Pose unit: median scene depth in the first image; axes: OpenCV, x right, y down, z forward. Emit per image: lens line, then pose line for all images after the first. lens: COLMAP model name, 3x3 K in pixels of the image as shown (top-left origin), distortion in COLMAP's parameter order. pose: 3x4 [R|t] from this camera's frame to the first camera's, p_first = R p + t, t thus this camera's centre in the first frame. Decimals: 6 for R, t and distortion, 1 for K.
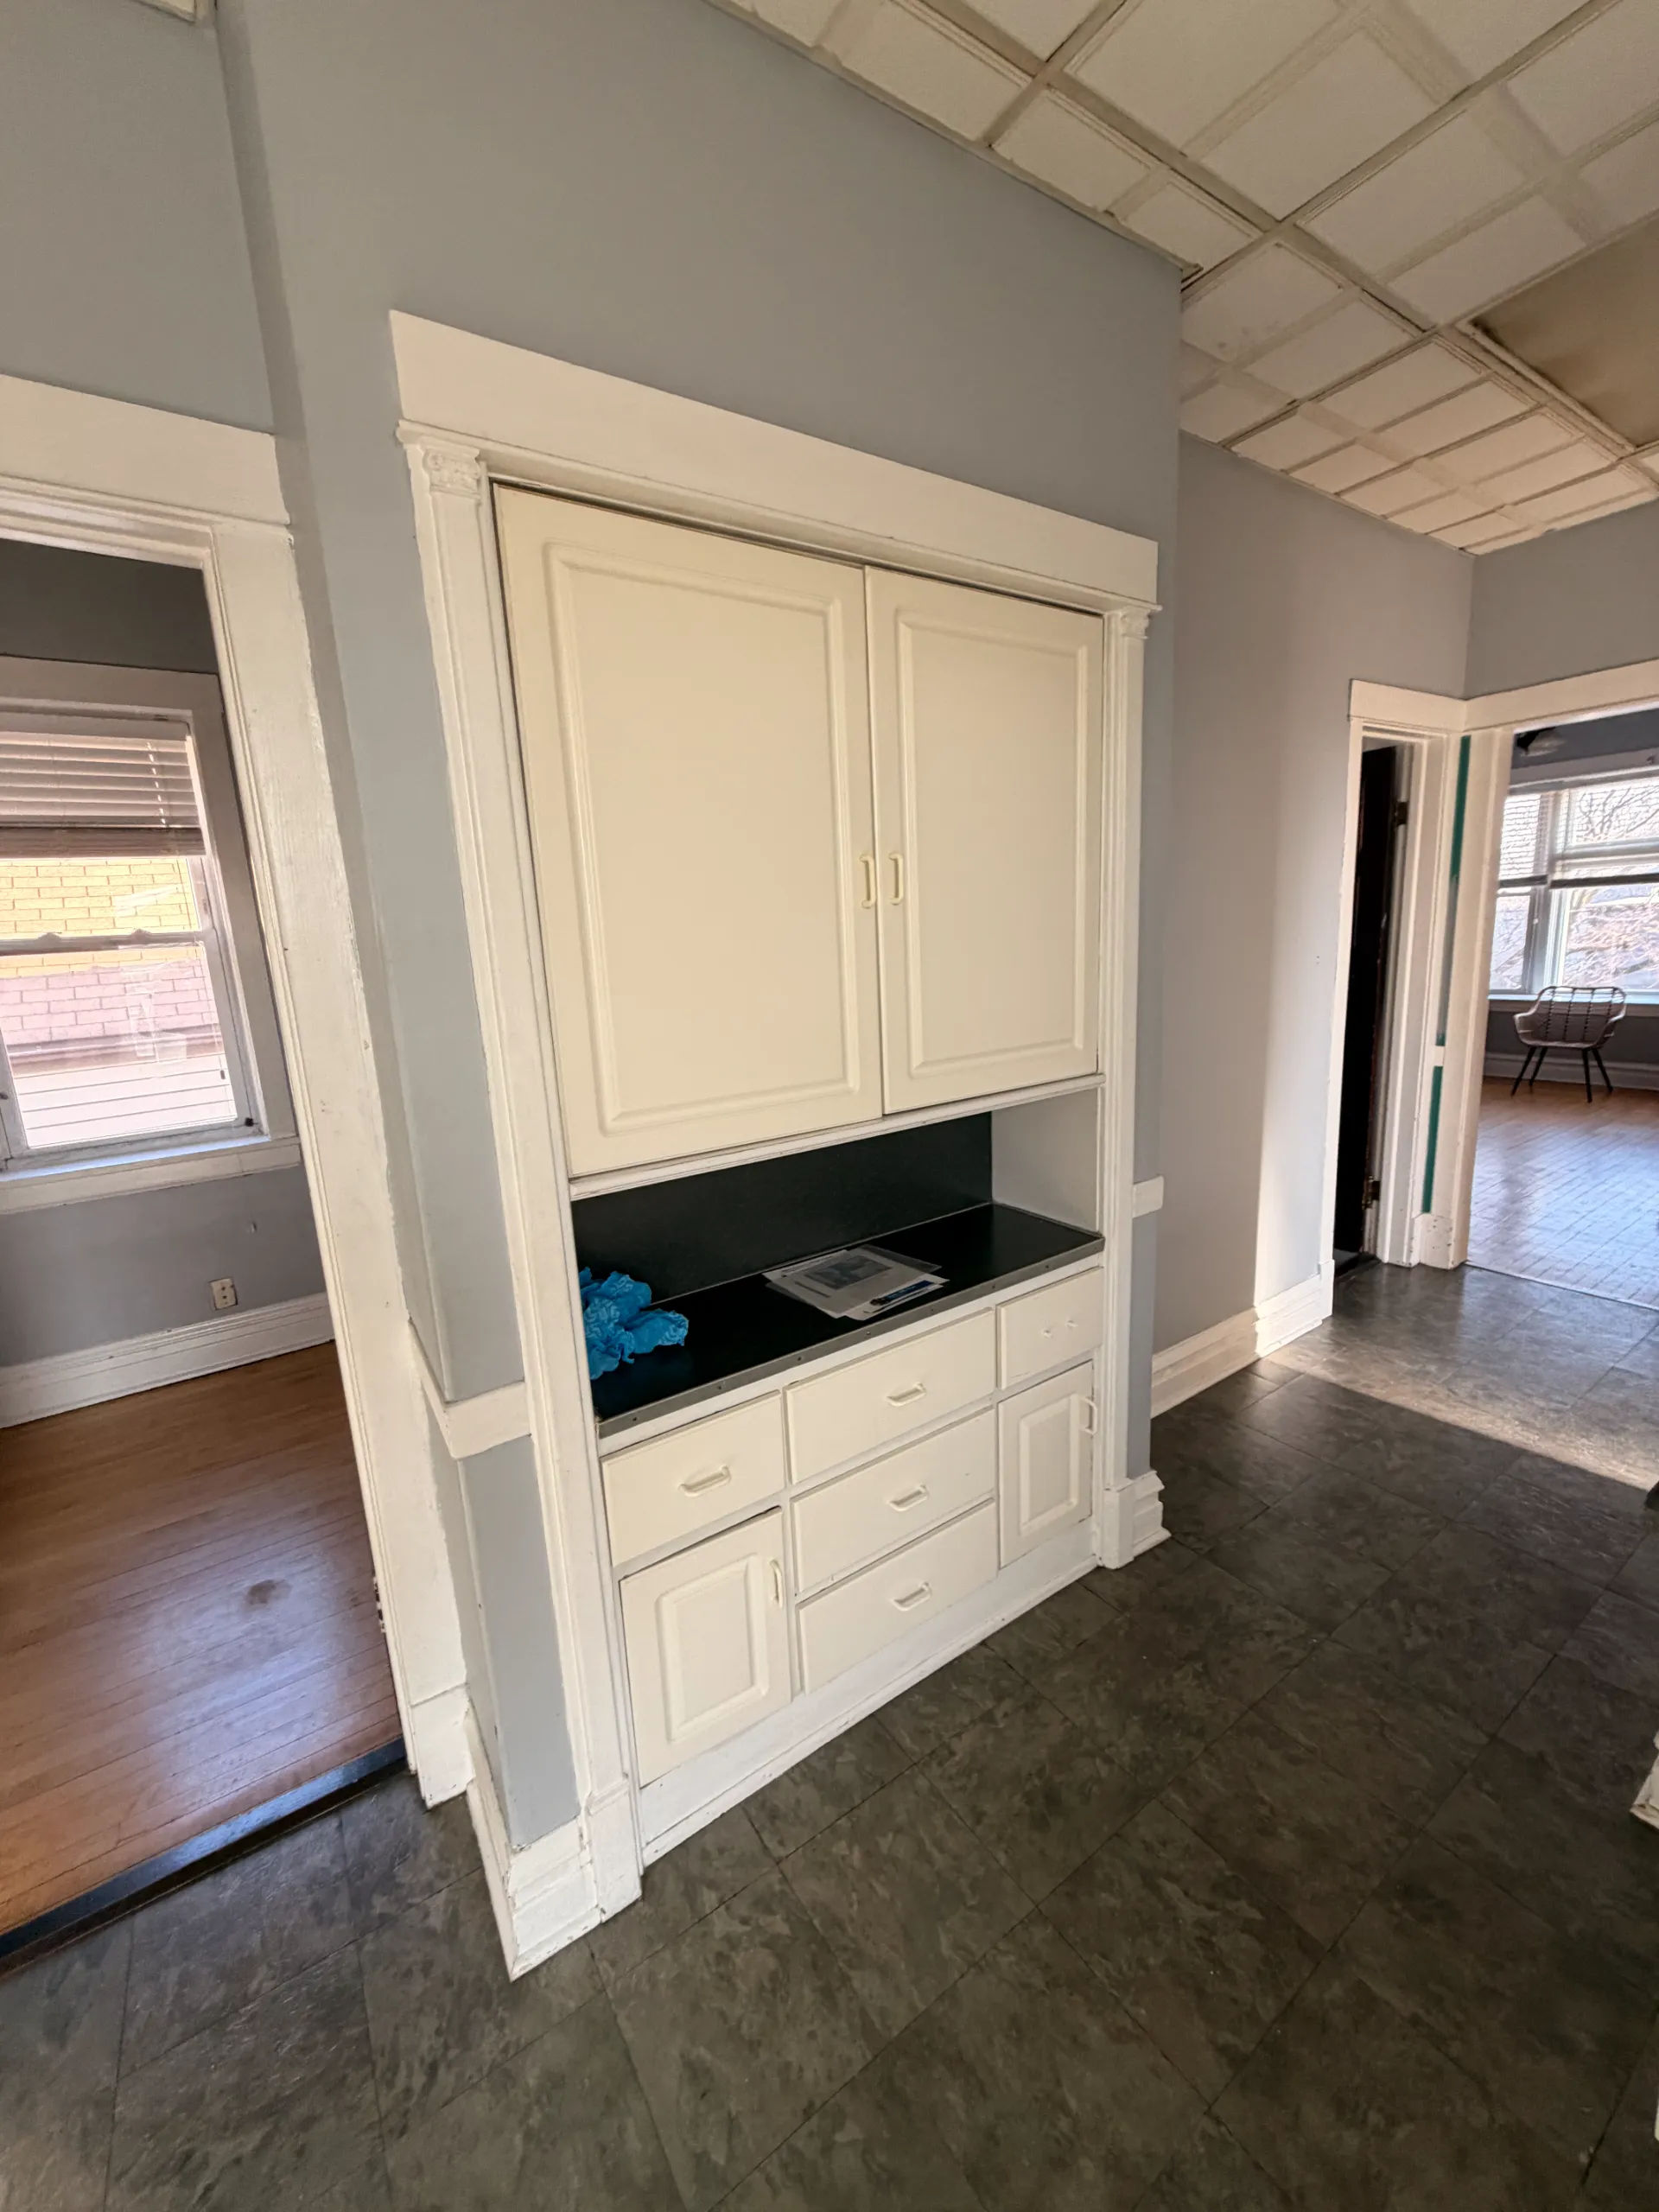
lens RADIAL K [[870.5, 0, 832.7], [0, 870.5, 1099.0], [0, 0, 1]] dist [-0.001885, 0.001448]
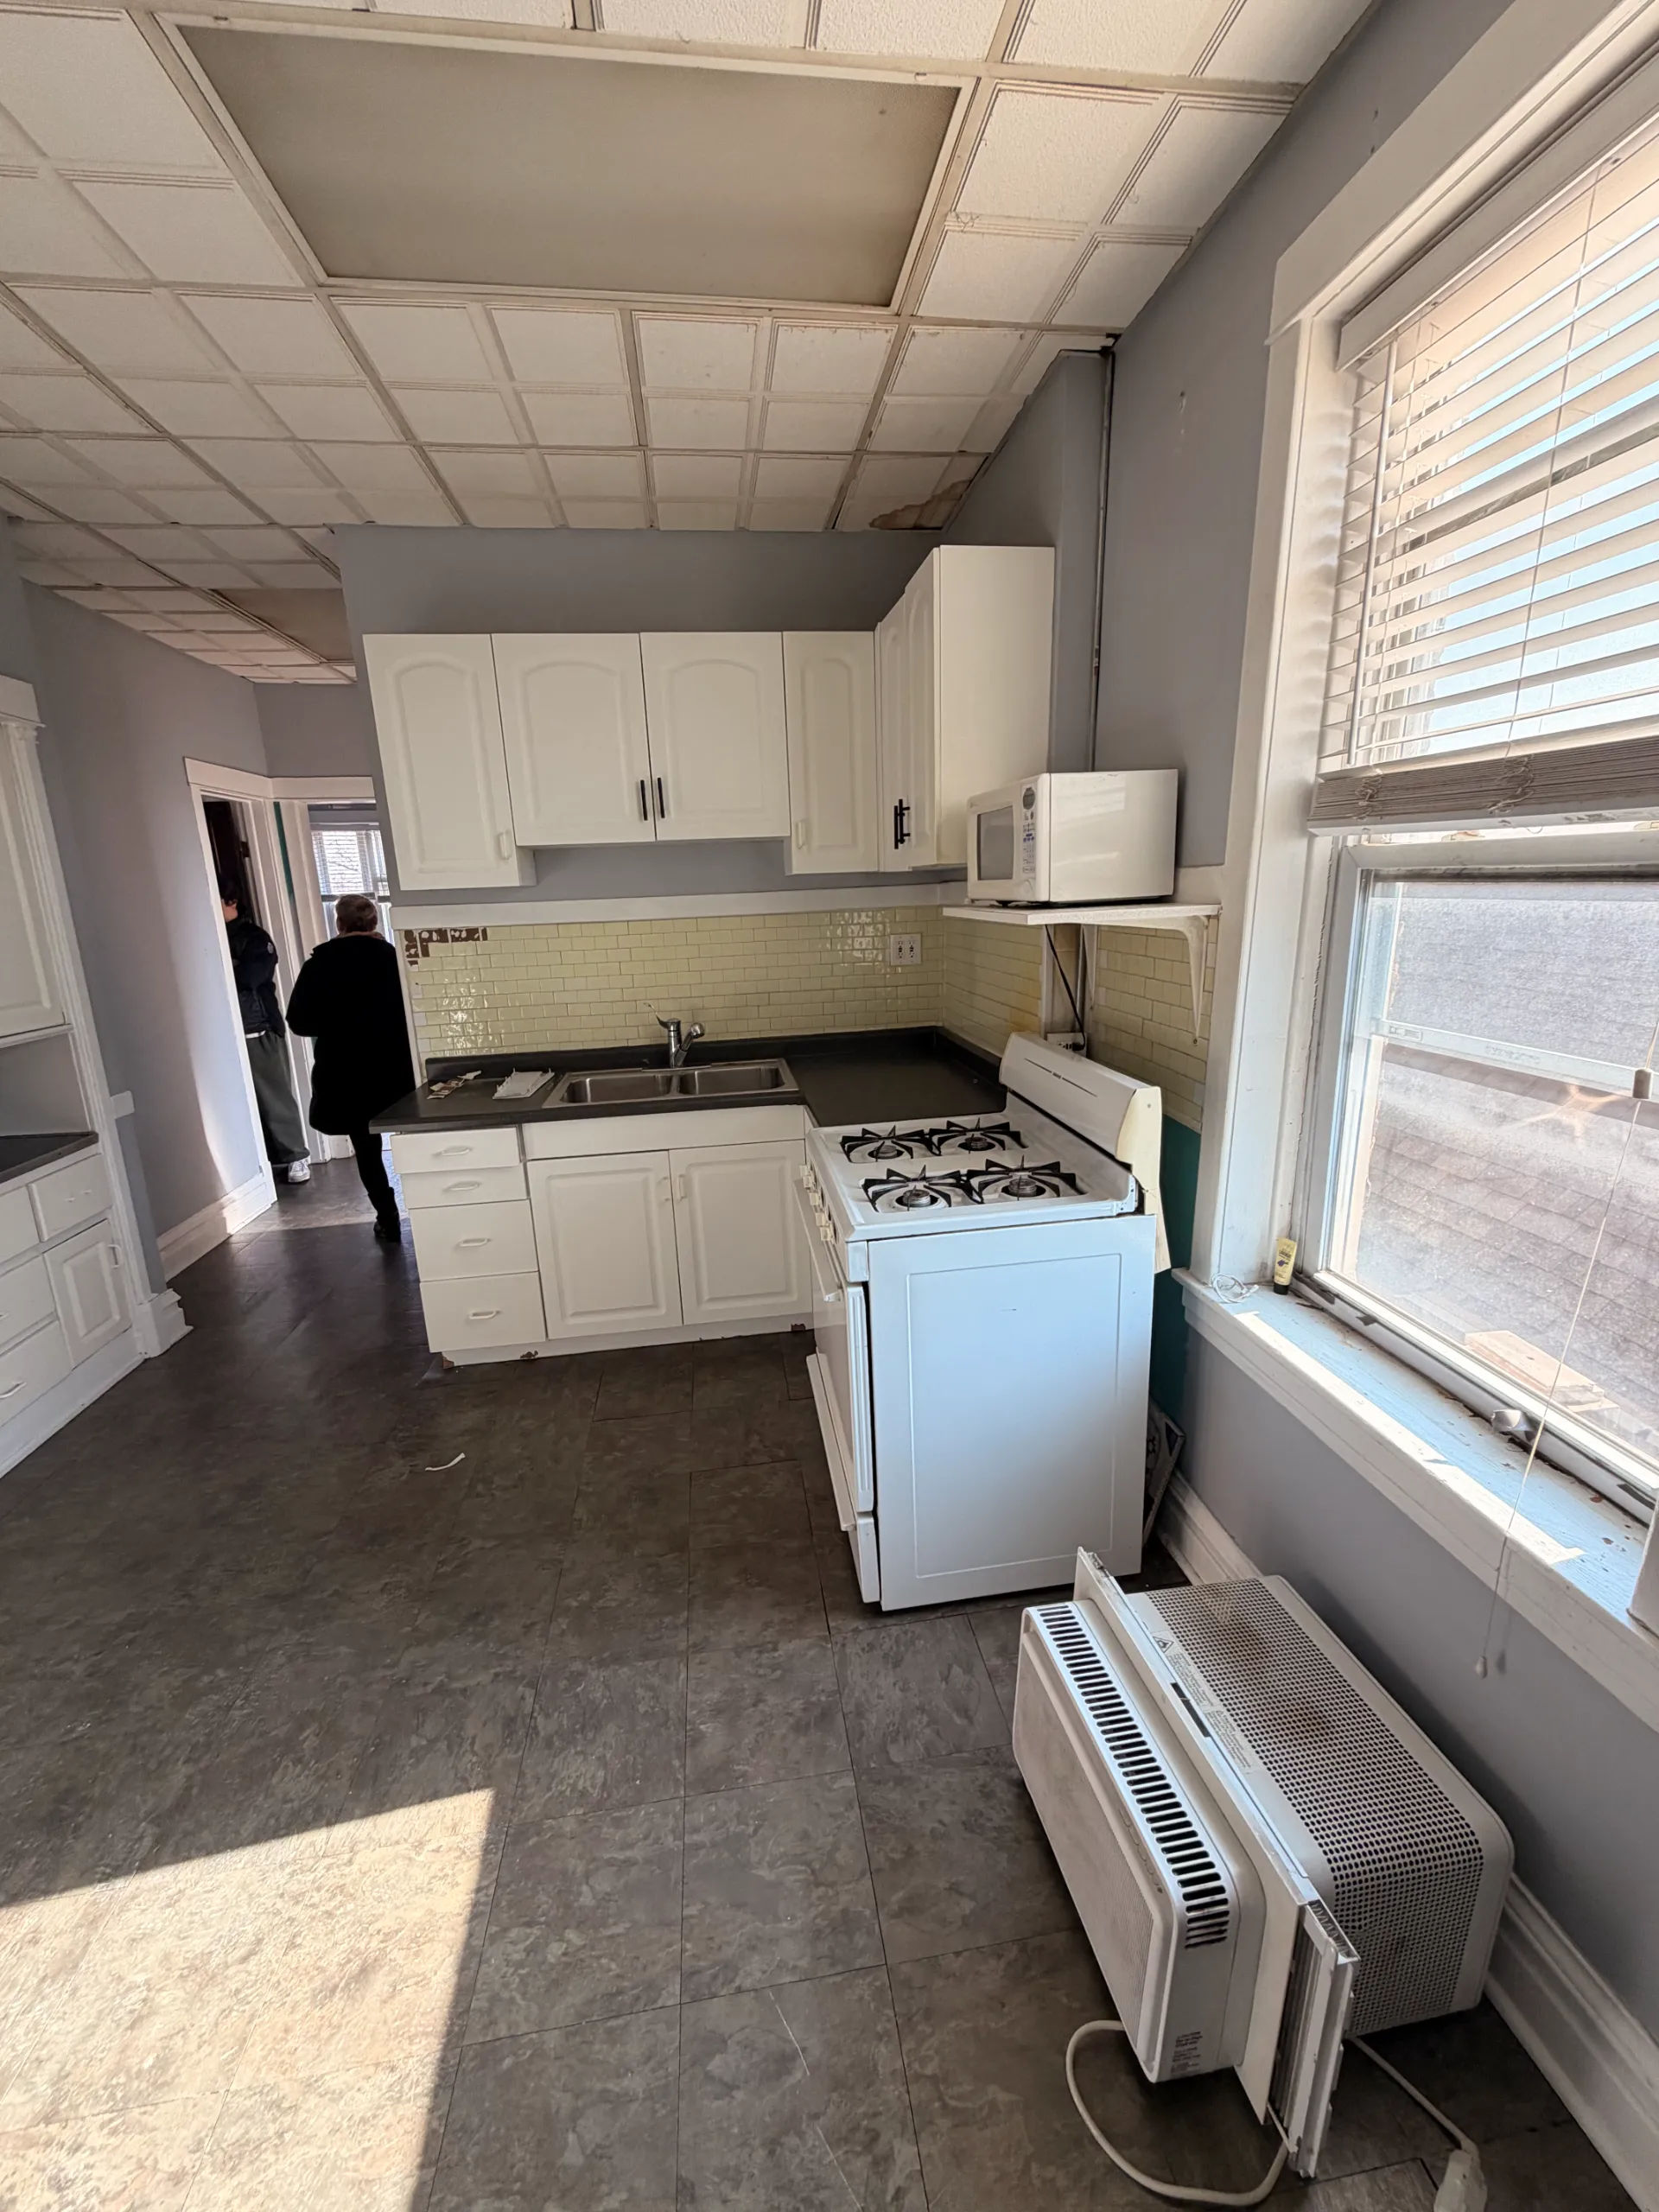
lens RADIAL K [[870.5, 0, 829.6], [0, 870.5, 1099.2], [0, 0, 1]] dist [-0.001885, 0.001448]
pose [[0.439331, -0.167615, 0.882550, -0.408515], [0.172318, 0.979919, 0.100328, 0.154192], [-0.881644, 0.108002, 0.459391, -0.738610]]
